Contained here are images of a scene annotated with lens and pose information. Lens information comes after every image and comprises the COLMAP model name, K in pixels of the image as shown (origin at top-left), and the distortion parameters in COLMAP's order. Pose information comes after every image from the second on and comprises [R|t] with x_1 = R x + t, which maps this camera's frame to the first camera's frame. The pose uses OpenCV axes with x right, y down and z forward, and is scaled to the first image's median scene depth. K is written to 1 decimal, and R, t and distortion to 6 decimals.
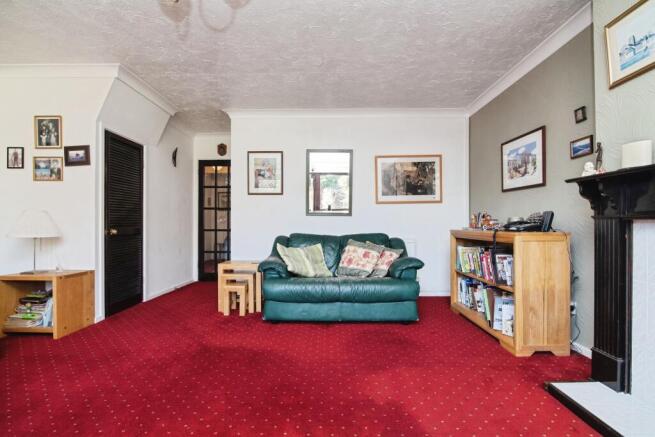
lens RADIAL K [[304.3, 0, 327.8], [0, 304.3, 221.5], [0, 0, 1]] dist [0.000208, 0.000053]
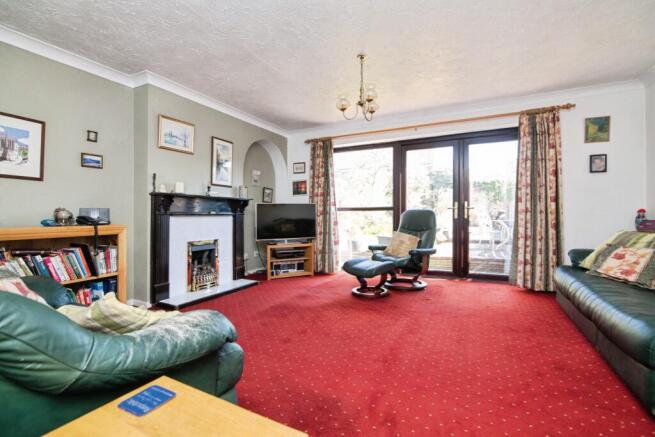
lens RADIAL K [[304.3, 0, 326.6], [0, 304.3, 216.5], [0, 0, 1]] dist [0.000208, 0.000053]
pose [[-0.888656, -0.003307, 0.458562, -0.586294], [-0.006420, 0.999966, -0.005231, -0.000365], [-0.458529, -0.007593, -0.888647, 1.456244]]
